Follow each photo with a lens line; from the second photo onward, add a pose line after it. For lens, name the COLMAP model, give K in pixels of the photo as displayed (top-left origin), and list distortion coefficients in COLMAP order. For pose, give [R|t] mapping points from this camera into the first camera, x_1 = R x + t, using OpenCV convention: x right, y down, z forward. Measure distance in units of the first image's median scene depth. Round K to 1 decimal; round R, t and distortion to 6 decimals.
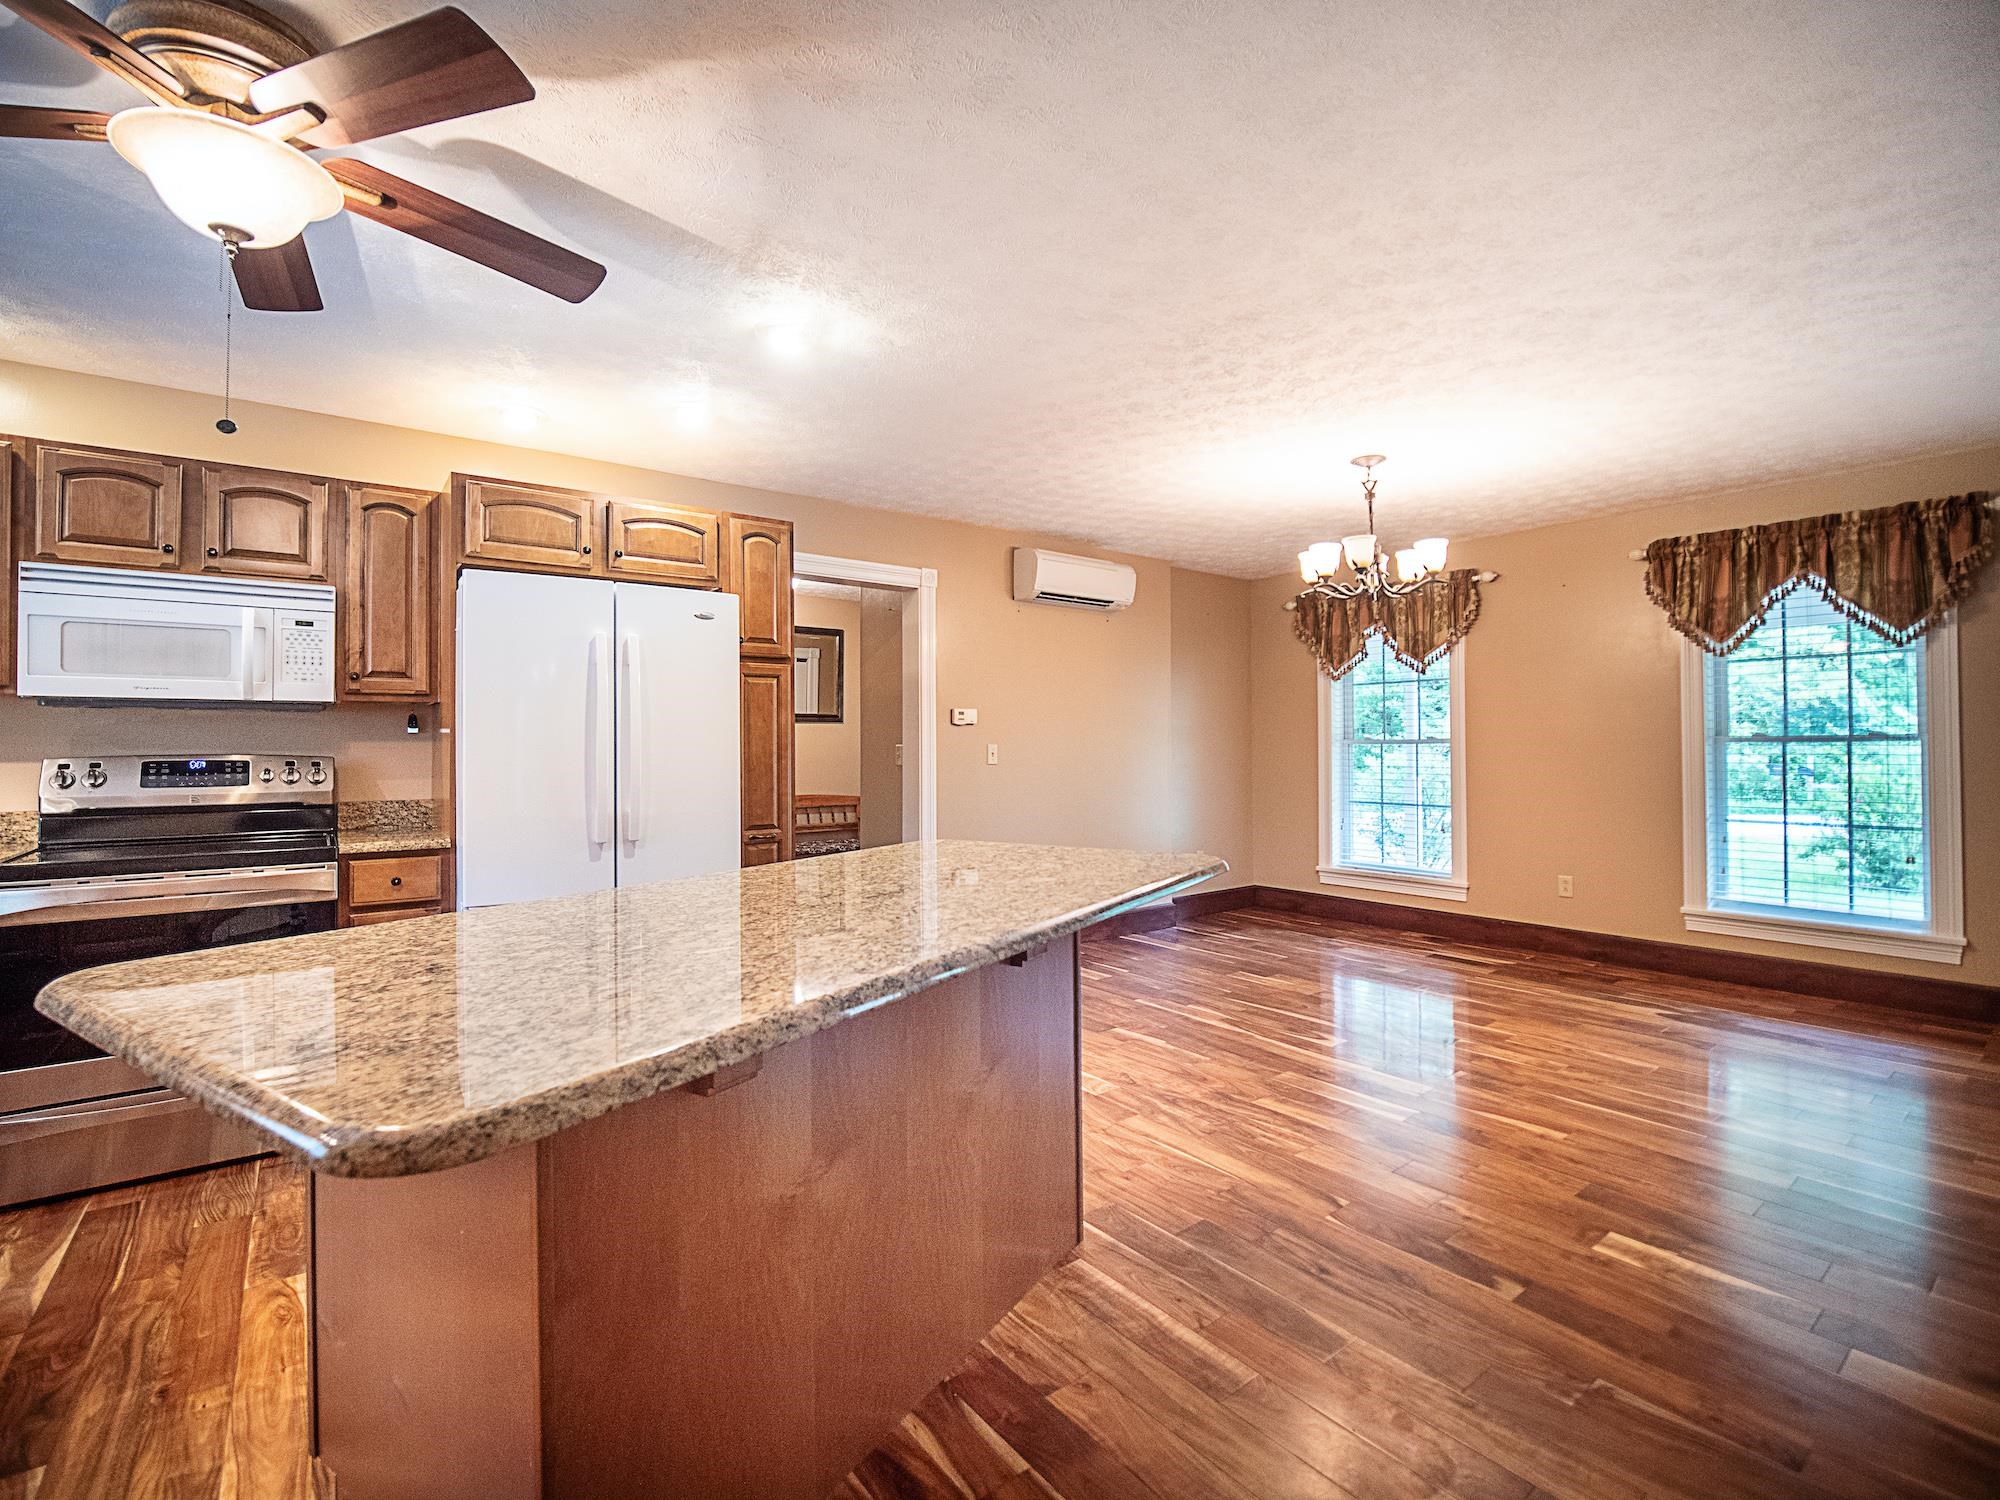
lens RADIAL K [[911.0, 0, 1002.9], [0, 911.0, 735.3], [0, 0, 1]] dist [-0.015017, -0.001642]
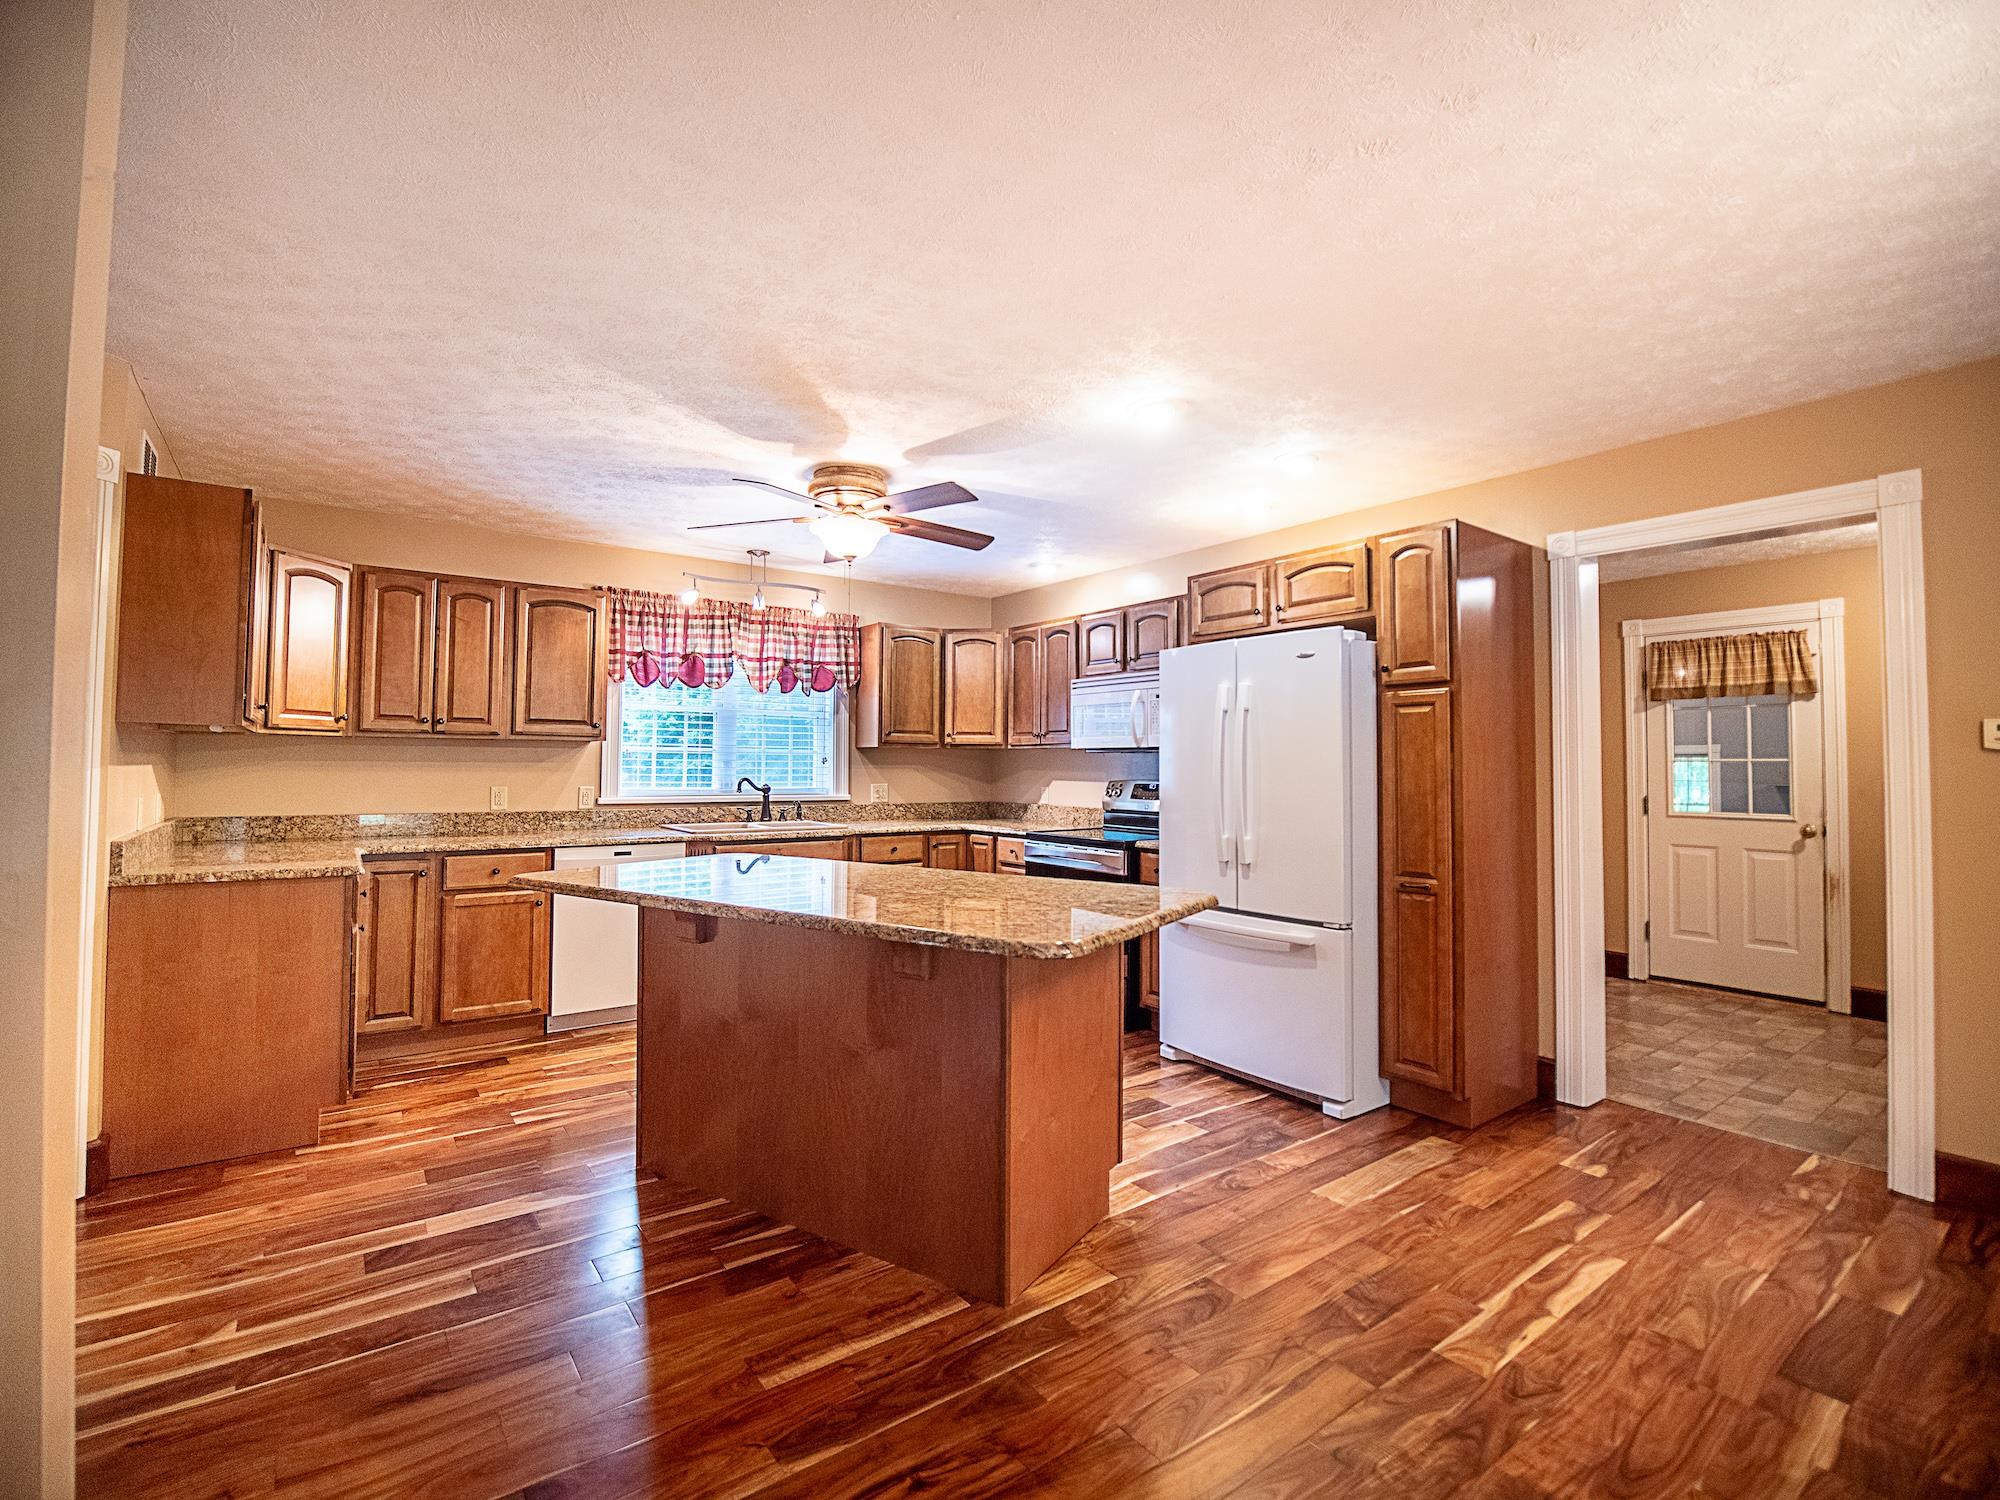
lens RADIAL K [[911.0, 0, 990.9], [0, 911.0, 739.8], [0, 0, 1]] dist [-0.015017, -0.001642]
pose [[-0.018382, -0.022695, -0.999573, 0.761924], [0.006692, 0.999717, -0.022821, -0.016014], [0.999809, -0.007109, -0.018225, 0.725544]]
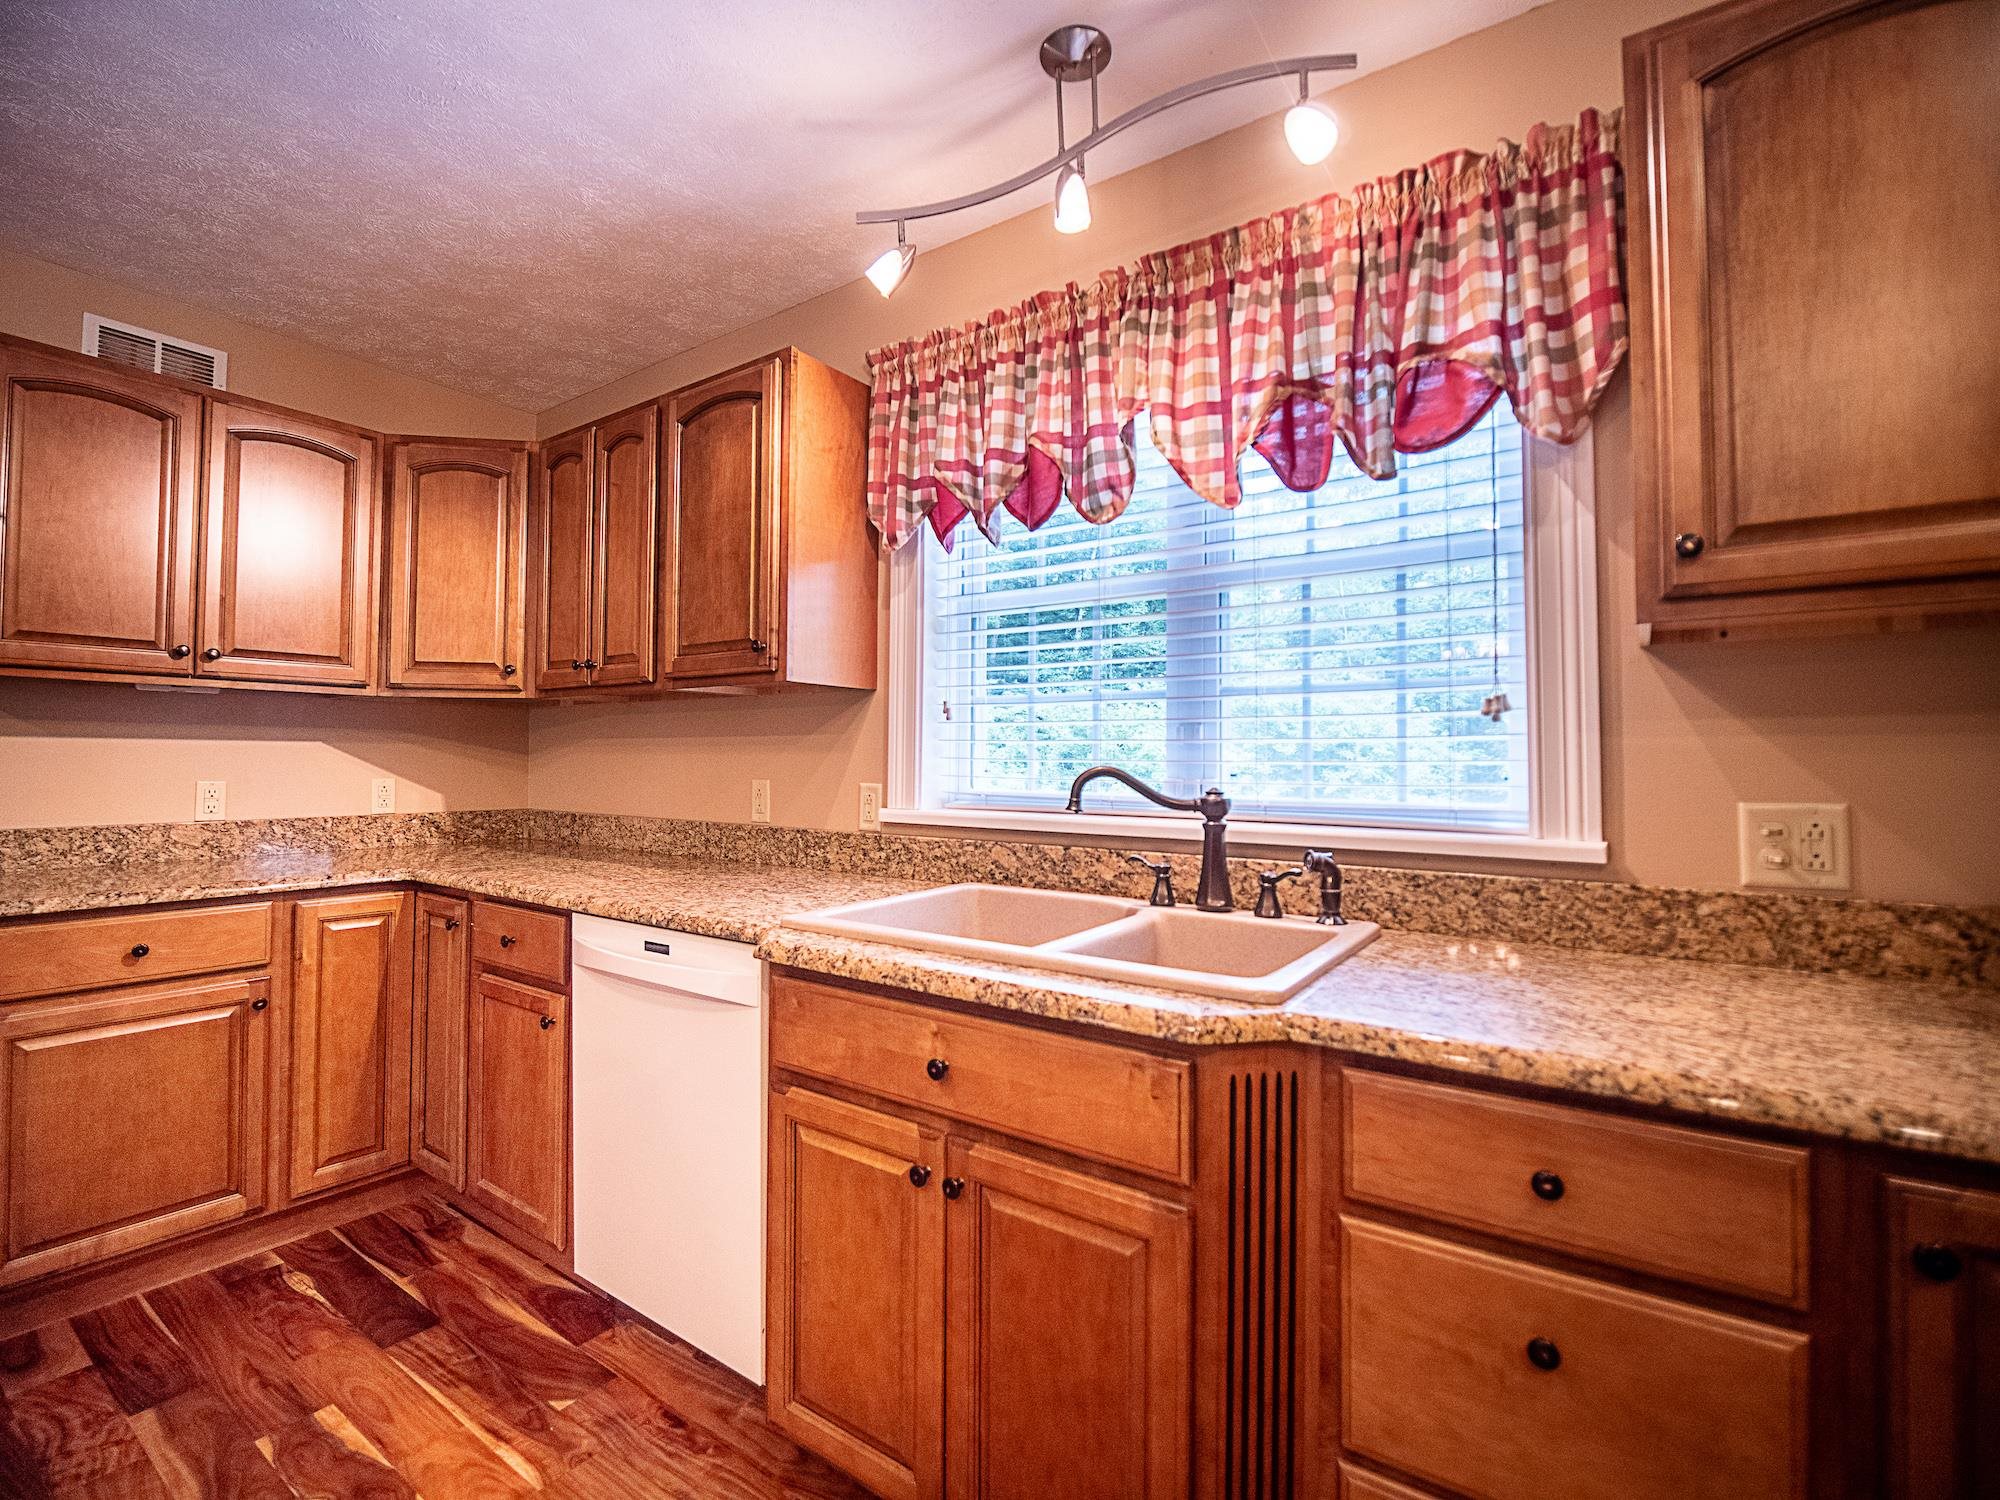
lens RADIAL K [[911.0, 0, 996.1], [0, 911.0, 737.2], [0, 0, 1]] dist [-0.015017, -0.001642]
pose [[-0.952073, -0.006075, -0.305810, -0.689516], [0.004871, 0.999375, -0.035018, 0.013871], [0.305831, -0.034829, -0.951448, 0.741611]]
